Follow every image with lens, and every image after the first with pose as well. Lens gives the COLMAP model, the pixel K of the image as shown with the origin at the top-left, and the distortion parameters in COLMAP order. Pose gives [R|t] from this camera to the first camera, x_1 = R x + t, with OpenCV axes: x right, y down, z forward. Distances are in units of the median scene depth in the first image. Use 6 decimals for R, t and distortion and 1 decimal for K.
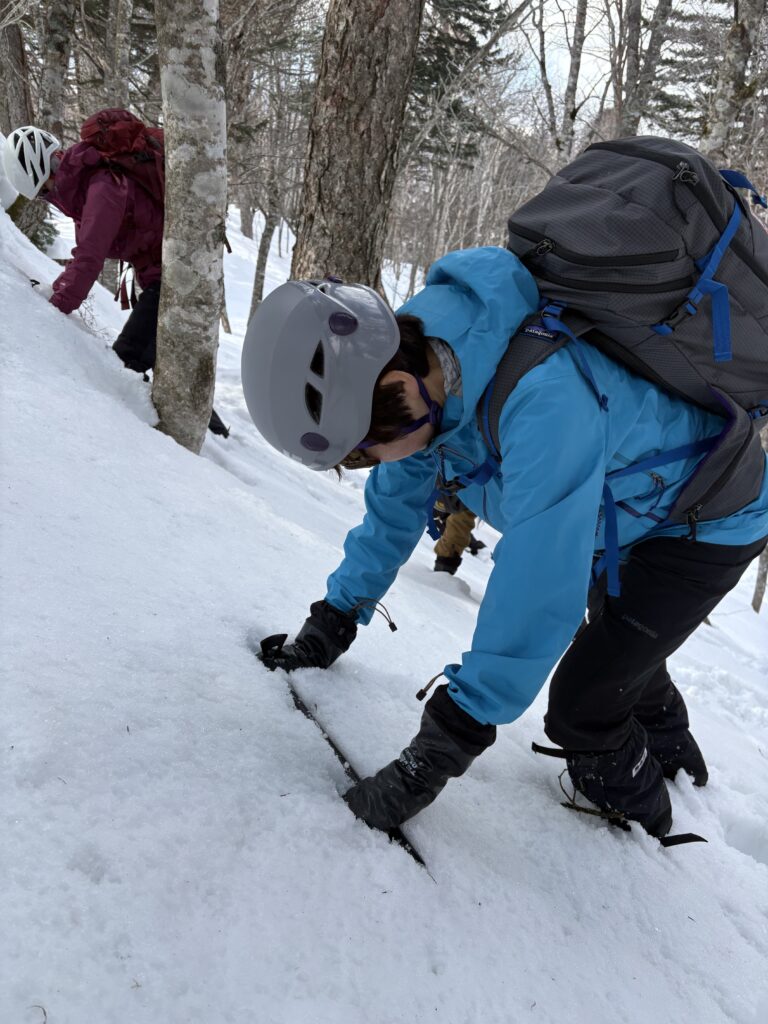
lens RADIAL K [[770.7, 0, 384.5], [0, 770.7, 511.3], [0, 0, 1]] dist [-0.000284, -0.003269]
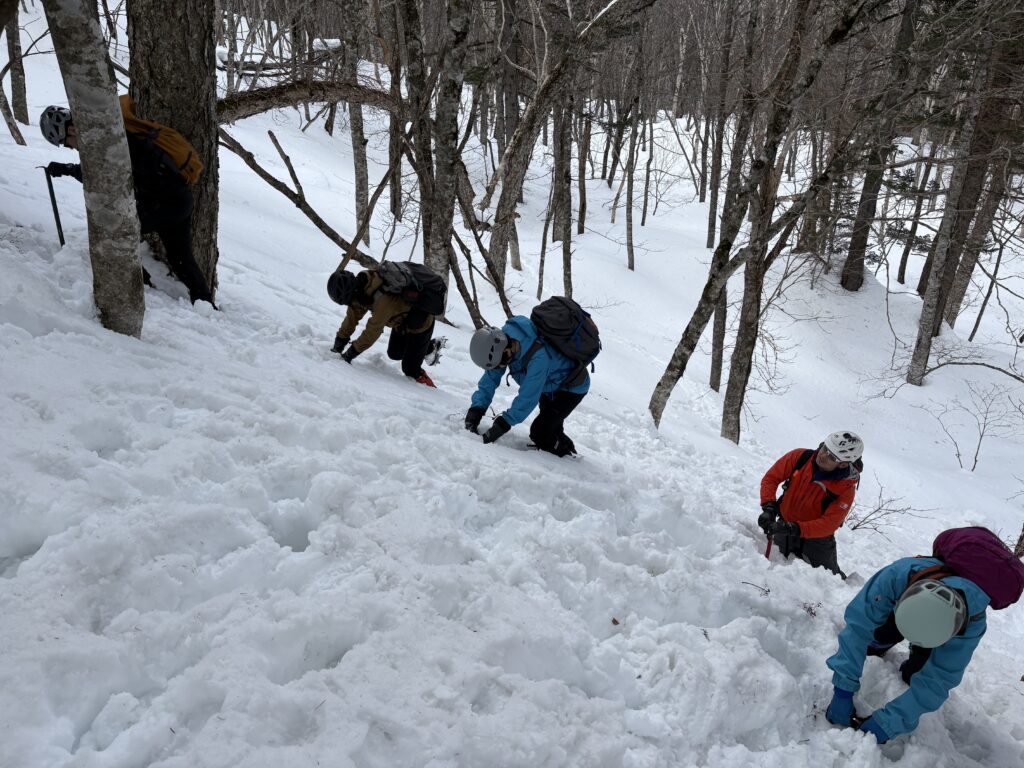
lens RADIAL K [[770.7, 0, 512.7], [0, 770.7, 385.0], [0, 0, 1]] dist [-0.000284, -0.003269]
pose [[0.919662, -0.210650, 0.331435, -0.113560], [0.152011, 0.969123, 0.194148, -0.167771], [-0.362098, -0.128168, 0.923286, -0.544454]]
